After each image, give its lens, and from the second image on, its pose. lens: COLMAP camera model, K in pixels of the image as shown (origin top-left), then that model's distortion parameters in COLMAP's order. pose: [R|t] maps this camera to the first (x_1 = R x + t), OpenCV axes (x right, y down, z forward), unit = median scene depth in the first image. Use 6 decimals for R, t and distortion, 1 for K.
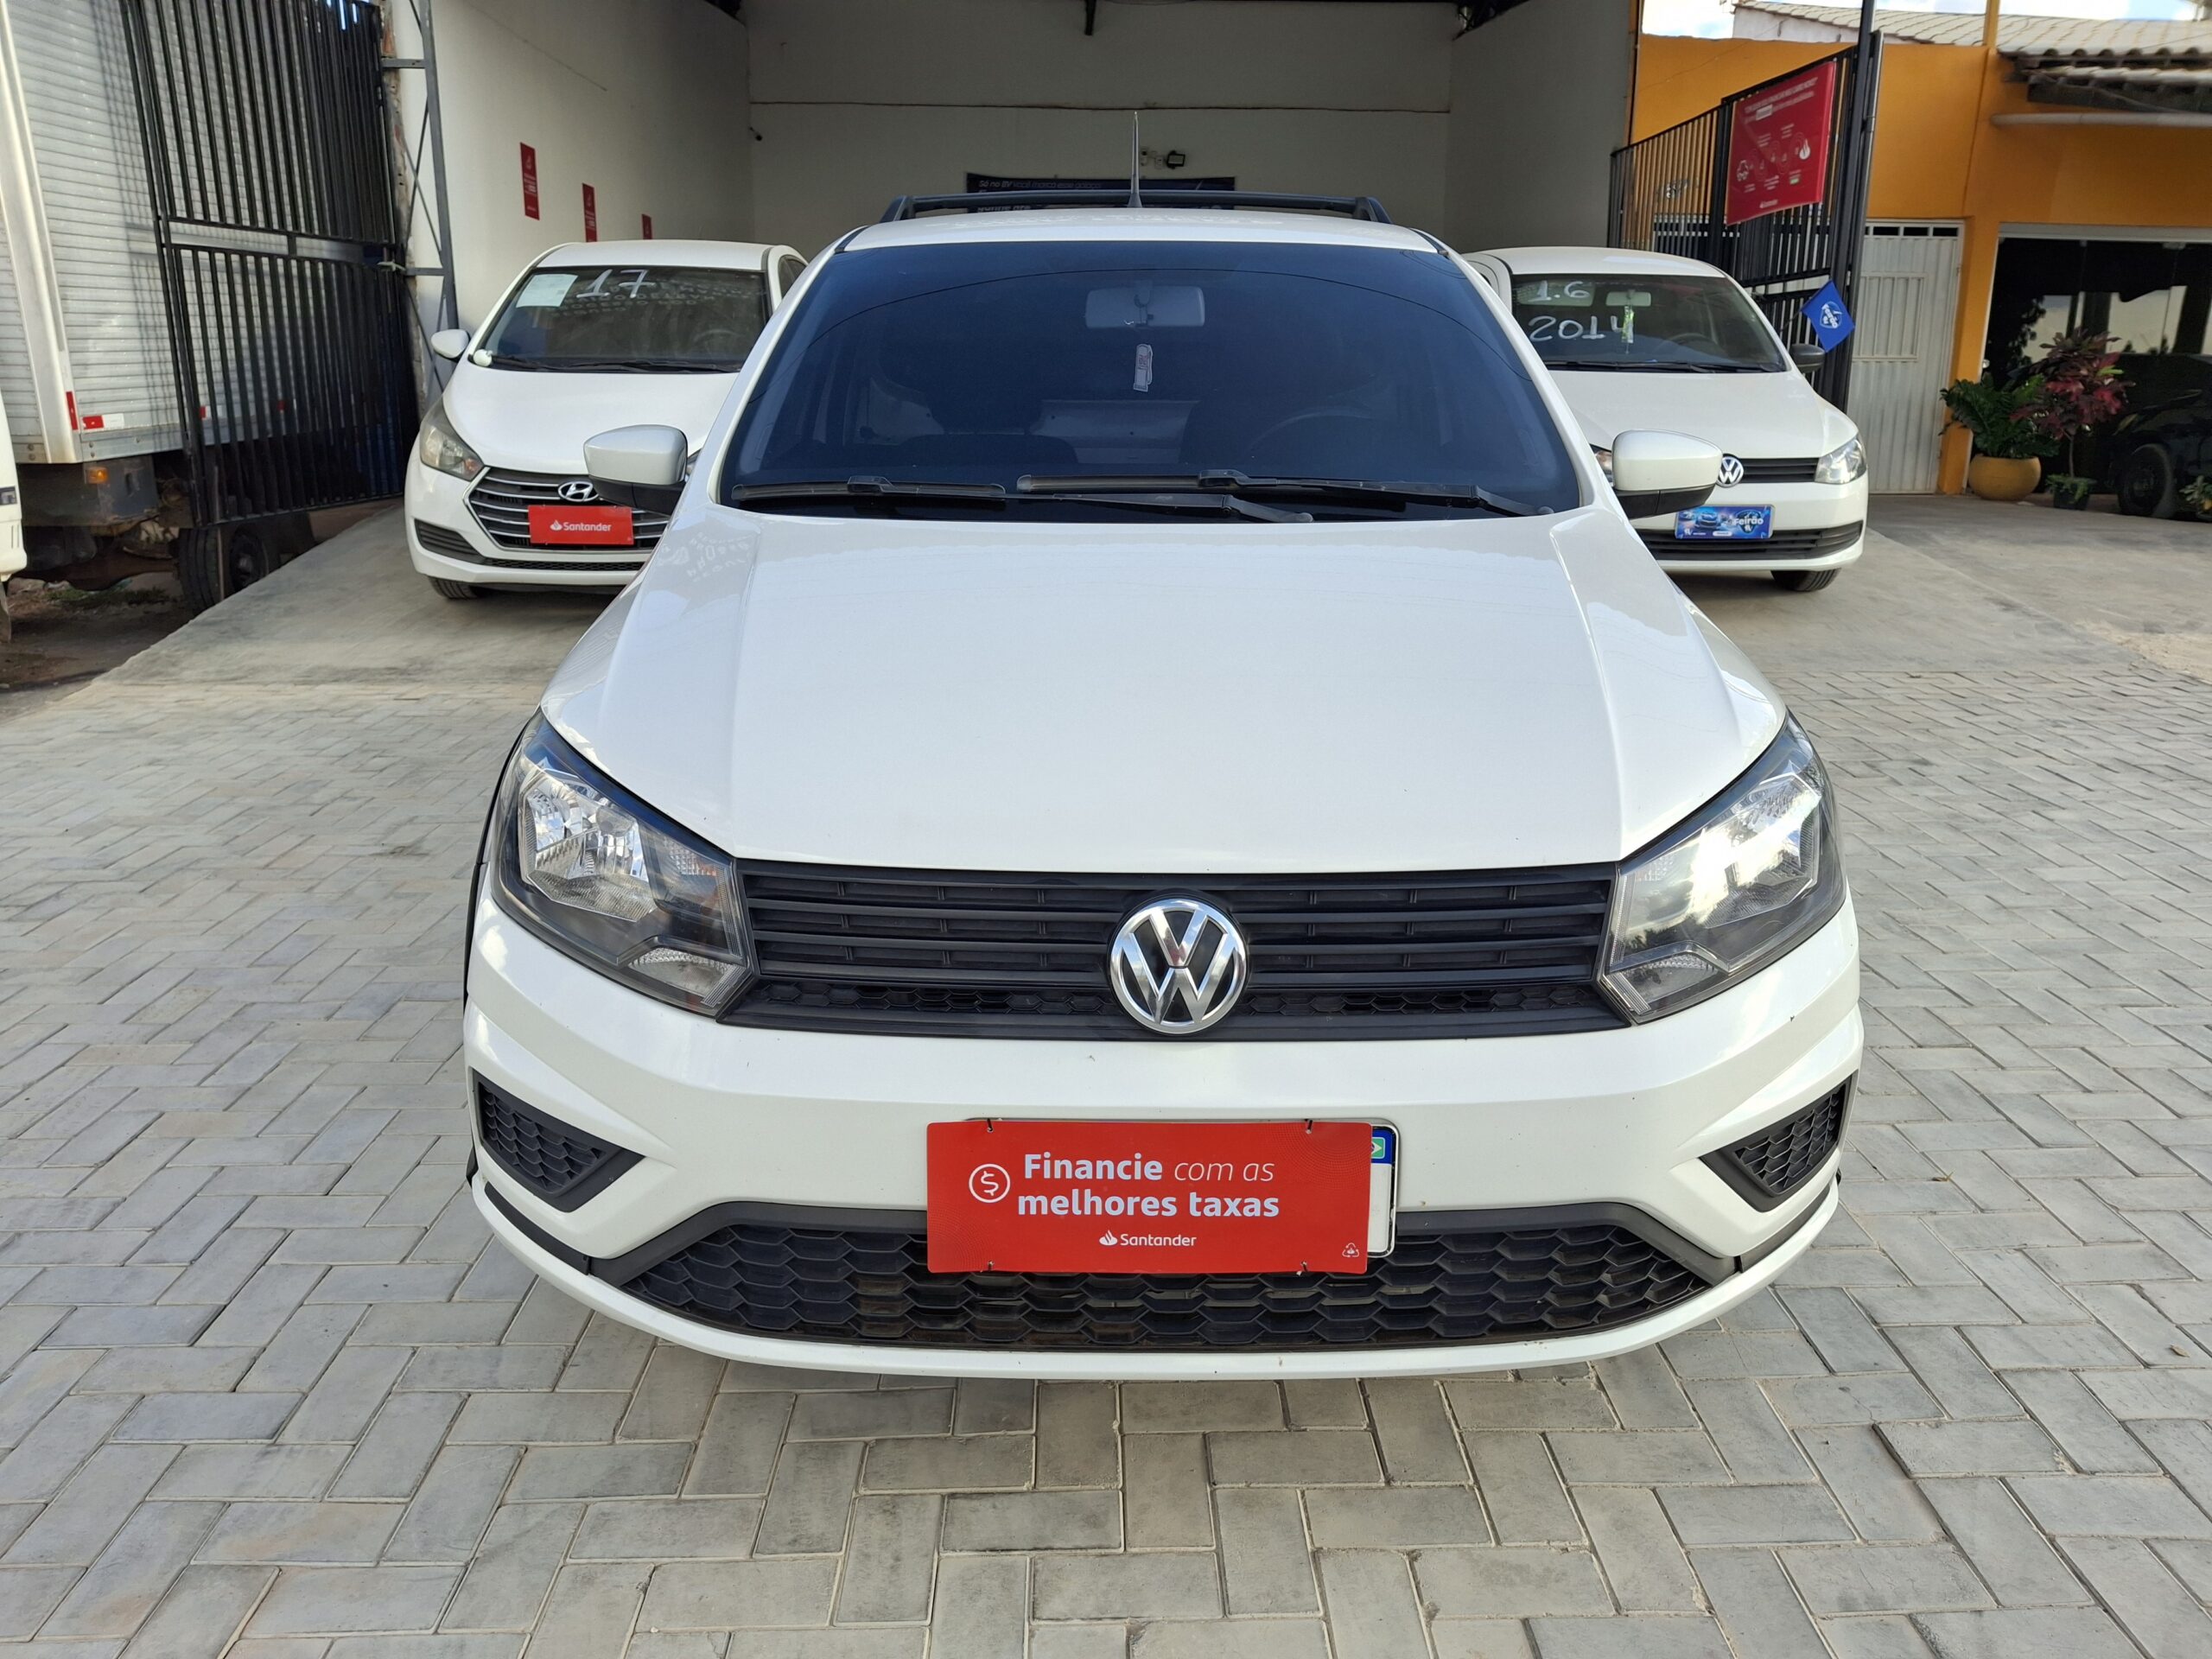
lens RADIAL K [[1614.7, 0, 1106.0], [0, 1614.7, 829.5], [0, 0, 1]] dist [-0.005271, 0.002280]
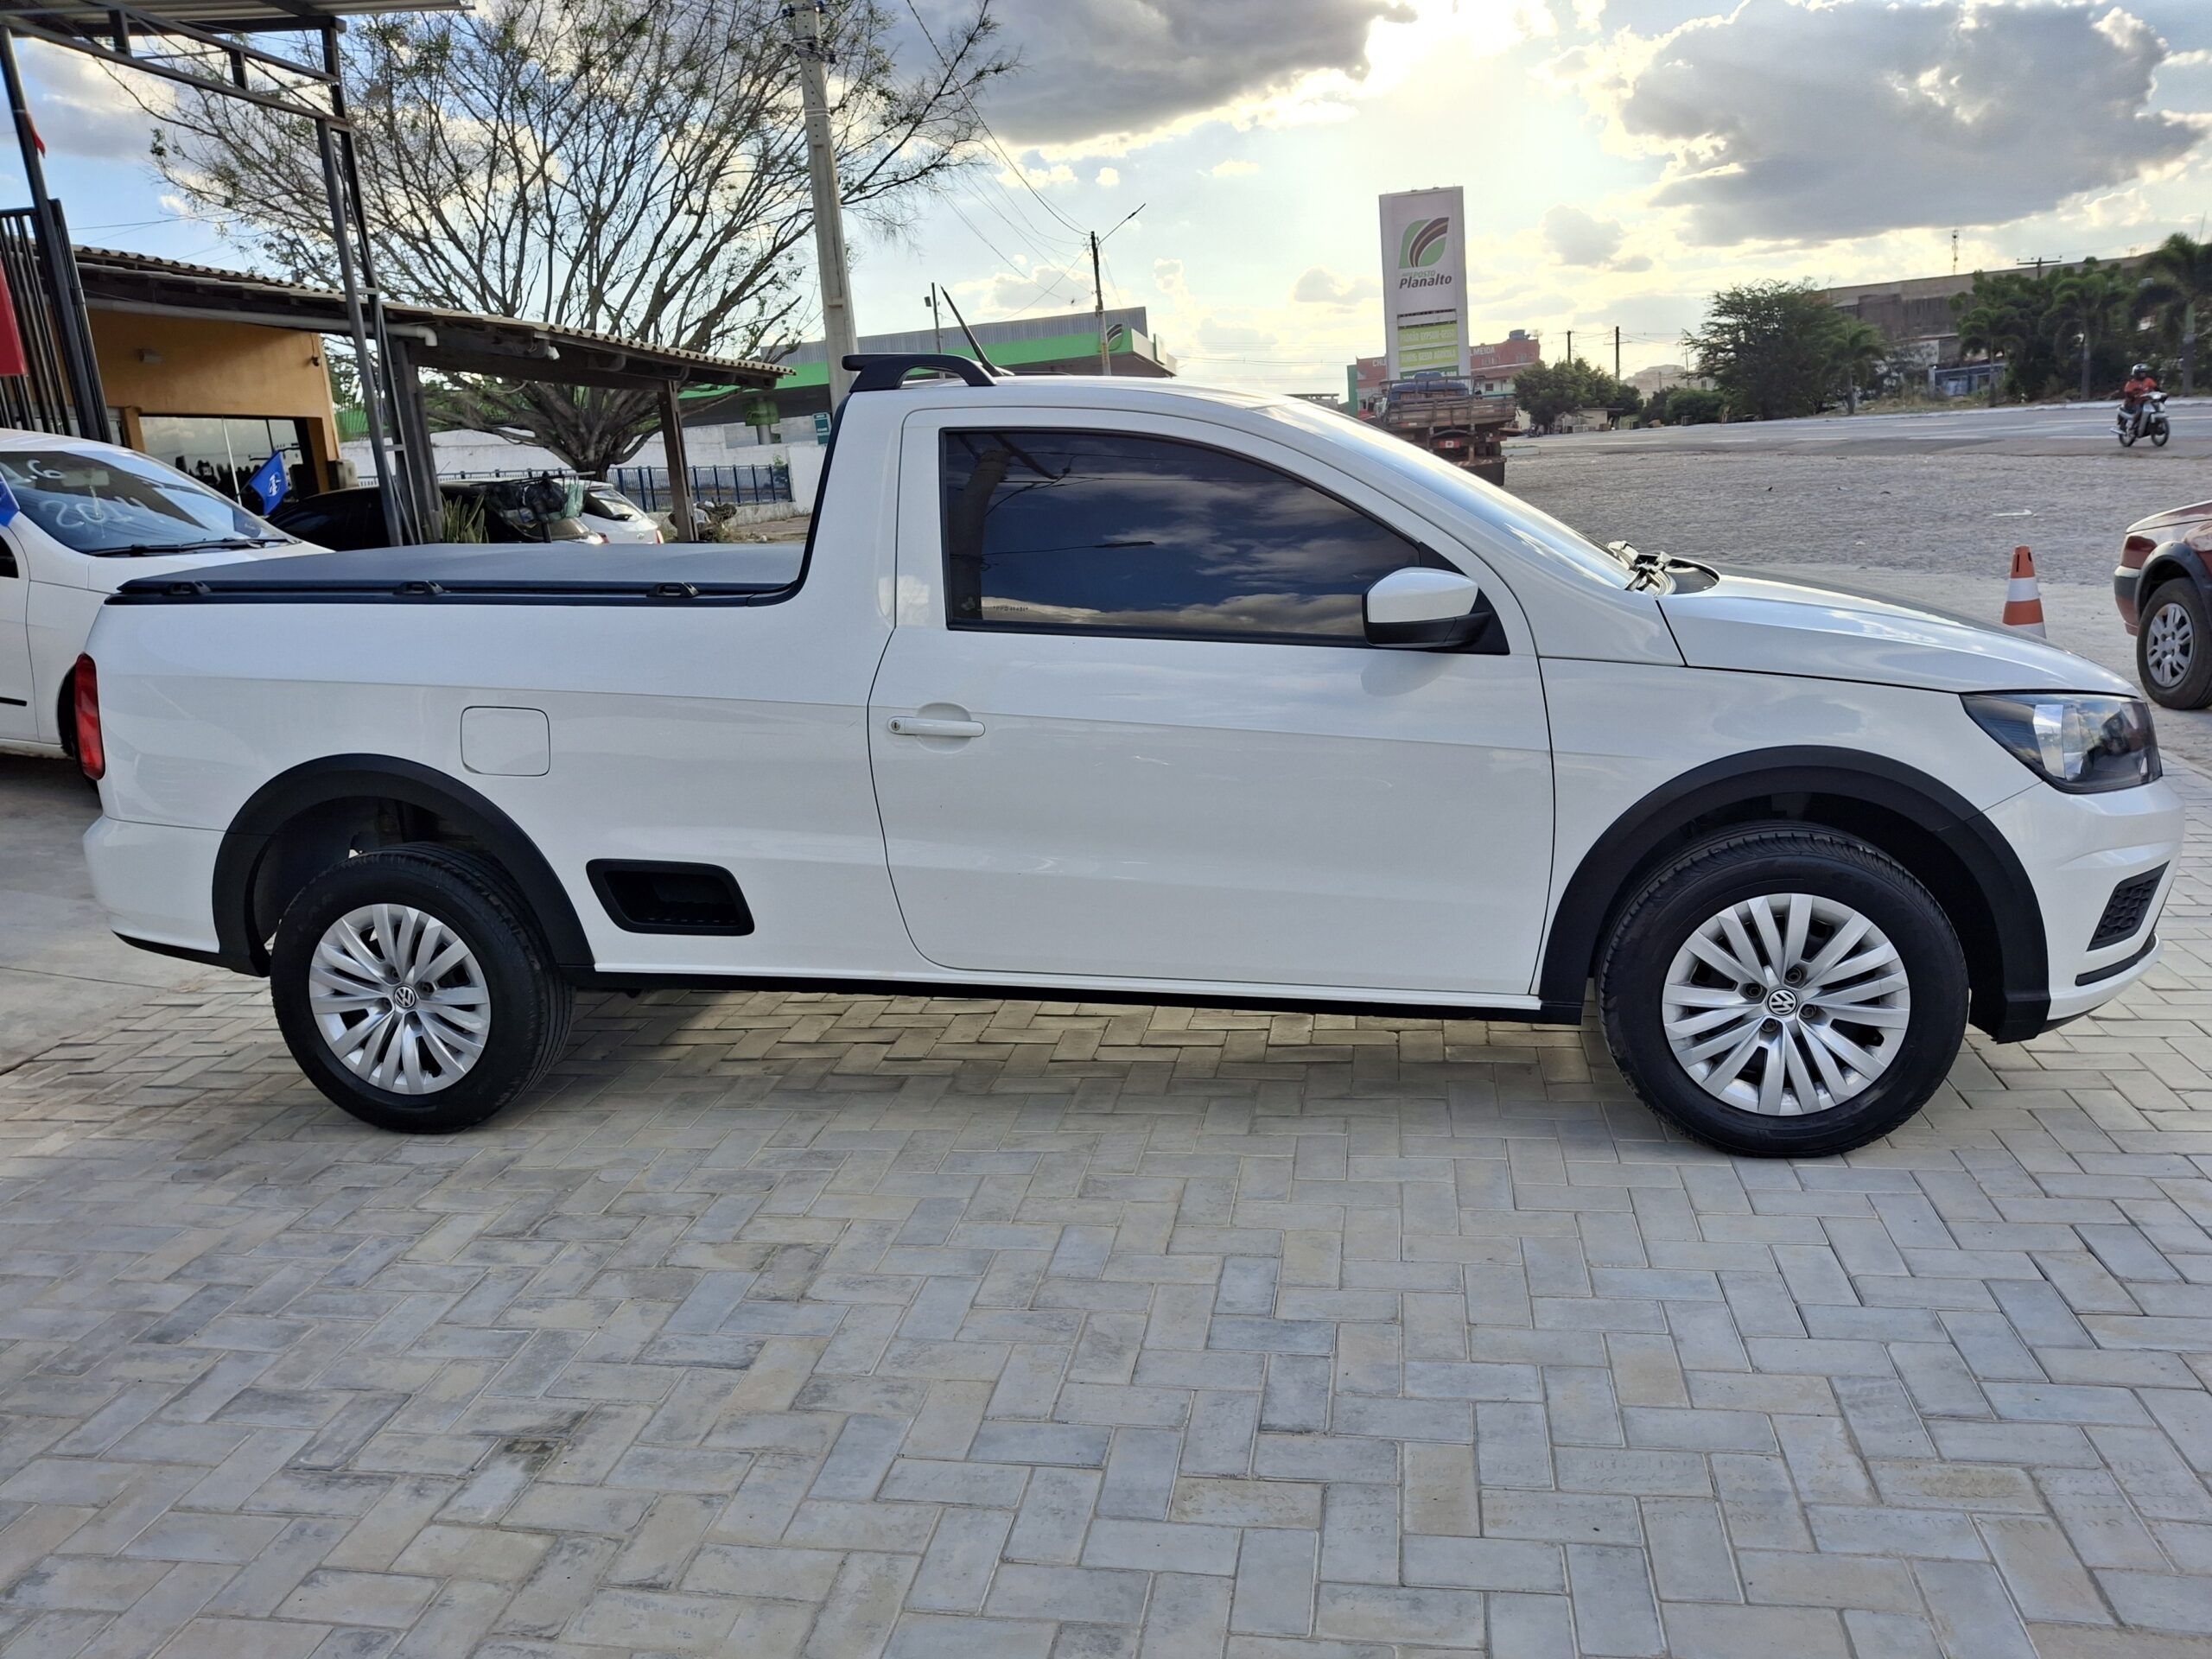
lens RADIAL K [[1616.9, 0, 1111.8], [0, 1616.9, 872.5], [0, 0, 1]] dist [0.061816, -0.119230]
pose [[0.197875, -0.257804, 0.945718, -0.536672], [0.334382, 0.924677, 0.182105, -0.124834], [-0.921431, 0.280197, 0.269176, 0.373157]]
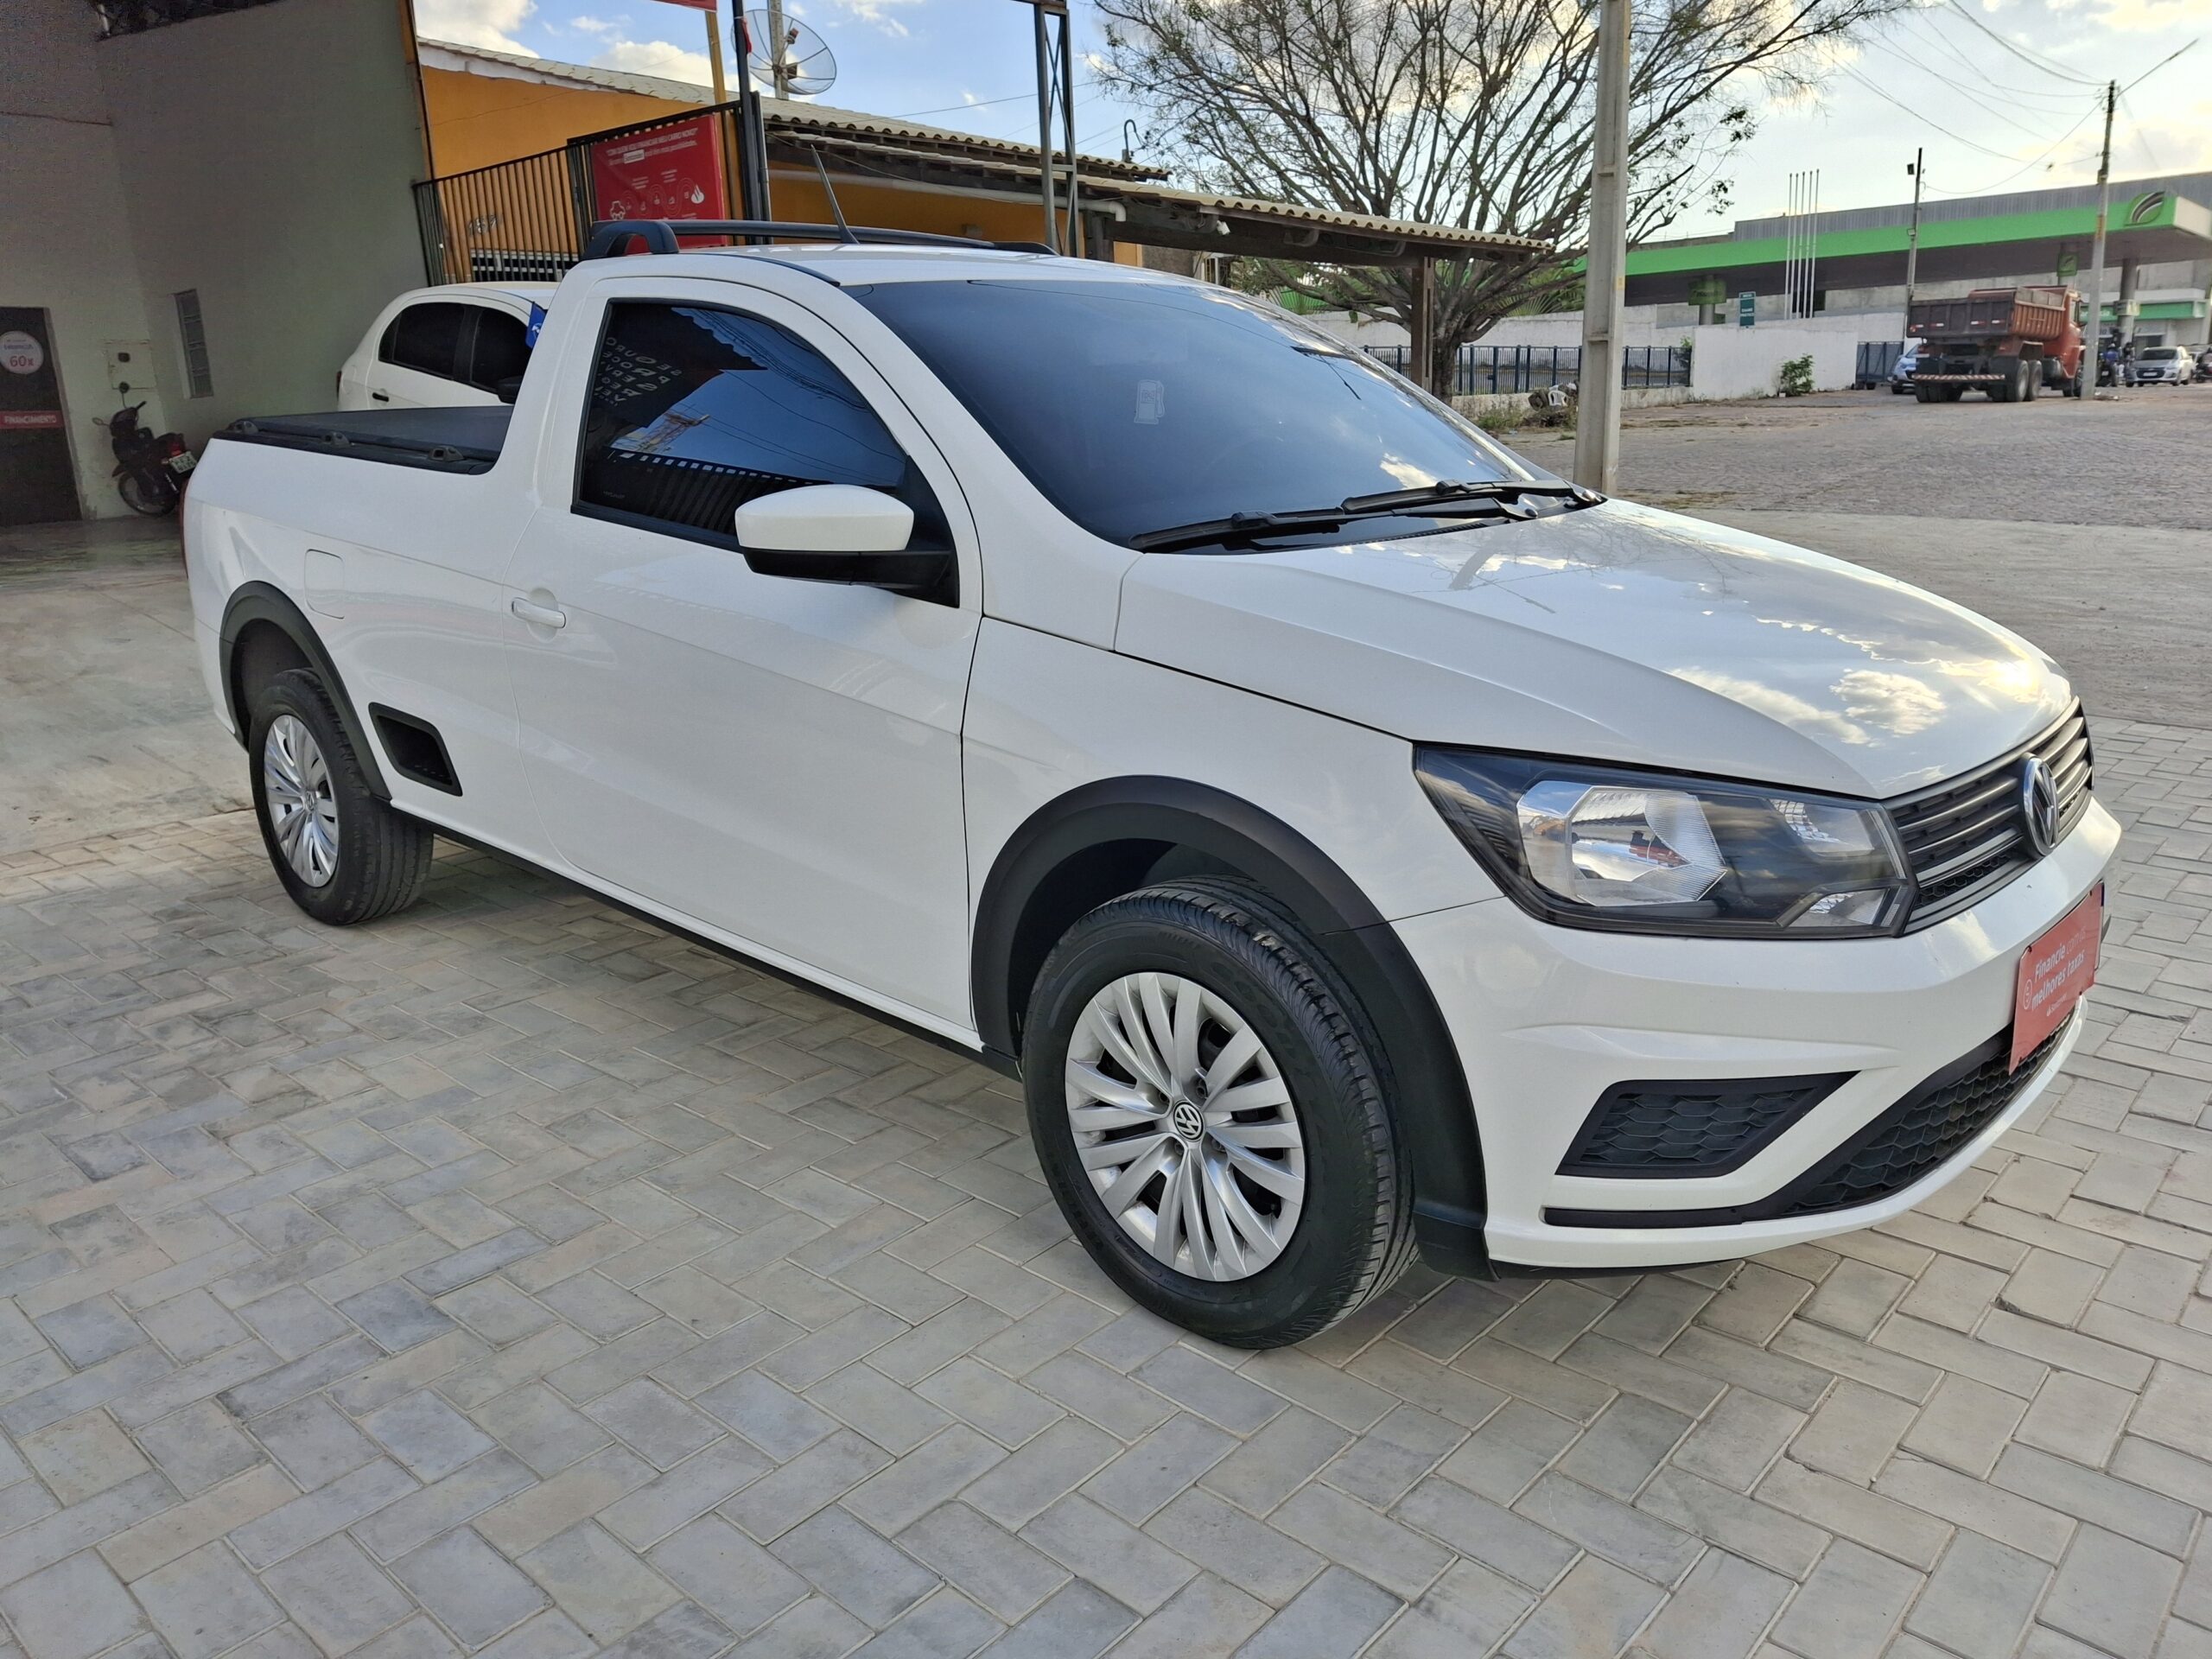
lens RADIAL K [[1639.6, 0, 1106.0], [0, 1639.6, 829.5], [0, 0, 1]] dist [-0.016130, 0.008341]
pose [[0.690617, -0.211462, 0.691616, -0.321059], [0.228497, 0.971114, 0.068752, -0.036383], [-0.686176, 0.110551, 0.718986, 0.117365]]
